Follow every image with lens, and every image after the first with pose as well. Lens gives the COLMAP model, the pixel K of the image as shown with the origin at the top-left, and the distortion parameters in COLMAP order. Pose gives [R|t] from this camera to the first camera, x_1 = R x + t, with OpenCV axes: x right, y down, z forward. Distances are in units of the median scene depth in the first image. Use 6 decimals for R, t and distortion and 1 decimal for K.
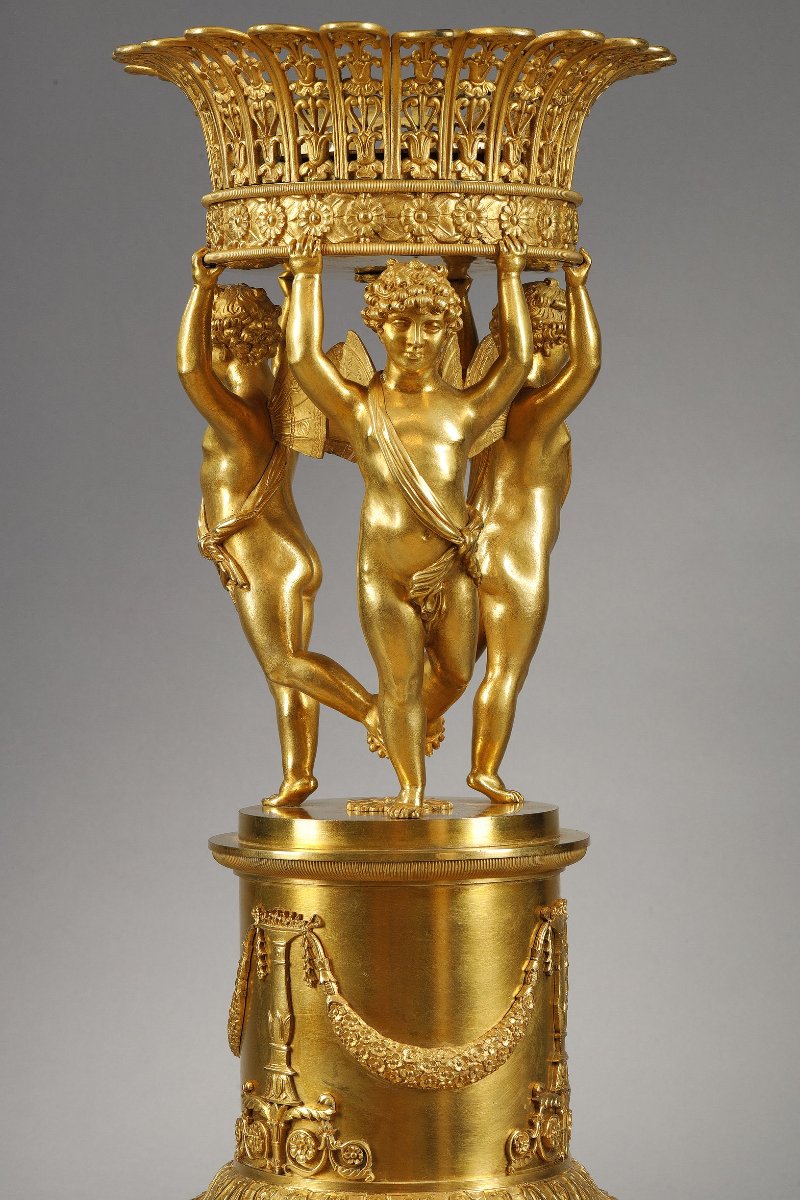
lens RADIAL K [[3951.0, 0, 399.1], [0, 3951.0, 598.5], [0, 0, 1]] dist [0.025142, 0.000000]
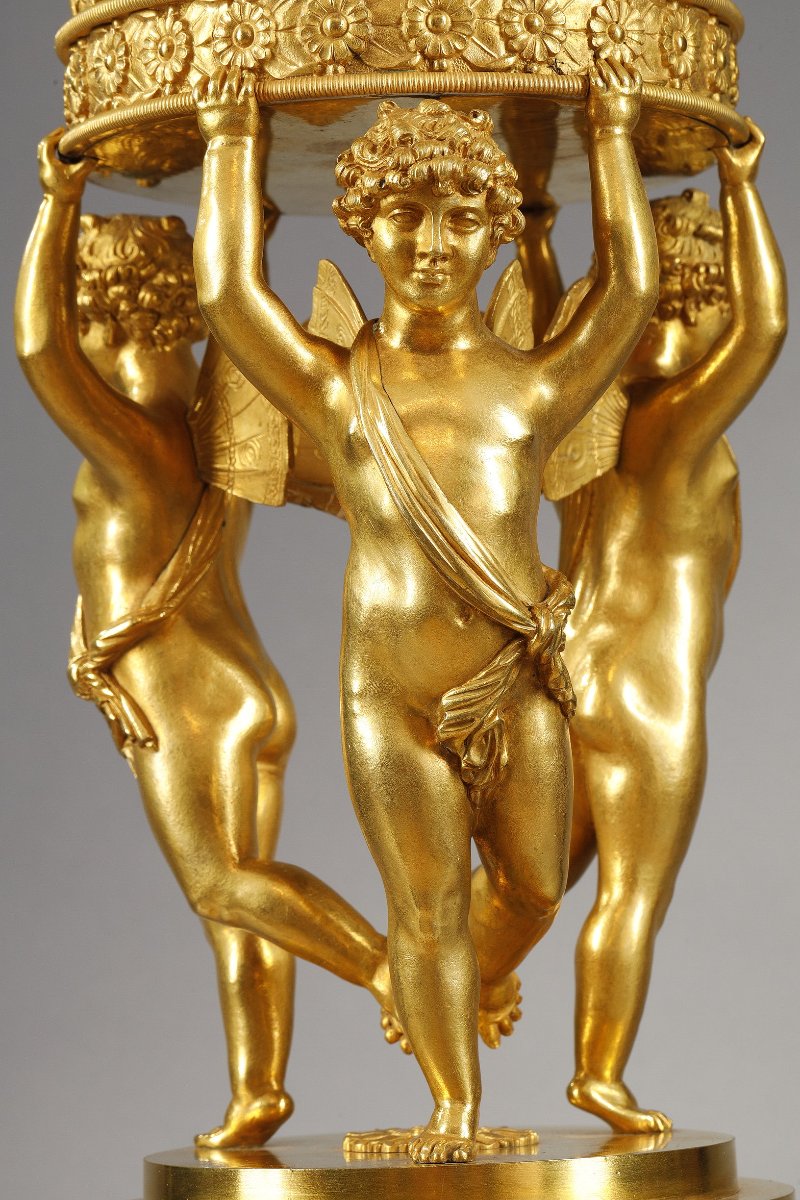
lens RADIAL K [[3951.0, 0, 400.8], [0, 3951.0, 596.1], [0, 0, 1]] dist [0.025142, 0.000000]
pose [[0.998460, -0.027734, -0.048045, 0.022695], [0.022968, 0.995013, -0.097070, 0.030618], [0.050498, 0.095817, 0.994117, 0.455418]]
